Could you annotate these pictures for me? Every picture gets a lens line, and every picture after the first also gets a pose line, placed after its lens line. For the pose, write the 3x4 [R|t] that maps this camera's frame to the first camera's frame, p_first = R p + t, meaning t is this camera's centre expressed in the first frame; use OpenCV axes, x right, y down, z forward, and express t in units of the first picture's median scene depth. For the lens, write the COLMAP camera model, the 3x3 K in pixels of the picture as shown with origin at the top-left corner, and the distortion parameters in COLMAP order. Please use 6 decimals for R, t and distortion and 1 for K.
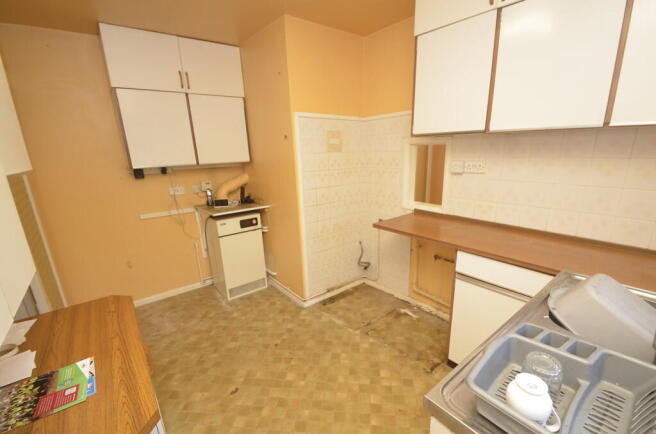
lens RADIAL K [[287.7, 0, 328.0], [0, 287.7, 217.0], [0, 0, 1]] dist [0.000010, -0.000025]
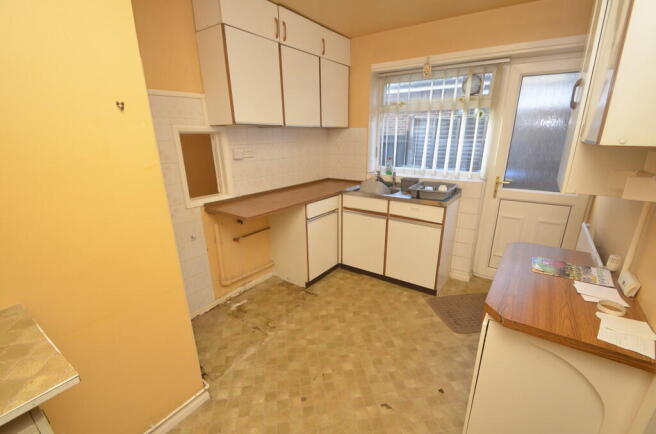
lens RADIAL K [[286.3, 0, 327.8], [0, 286.3, 229.4], [0, 0, 1]] dist [-0.044750, -0.000044]
pose [[-0.287730, -0.265365, 0.920214, -0.842048], [0.240996, 0.909866, 0.337735, -0.214175], [-0.926894, 0.318944, -0.197844, 1.052988]]
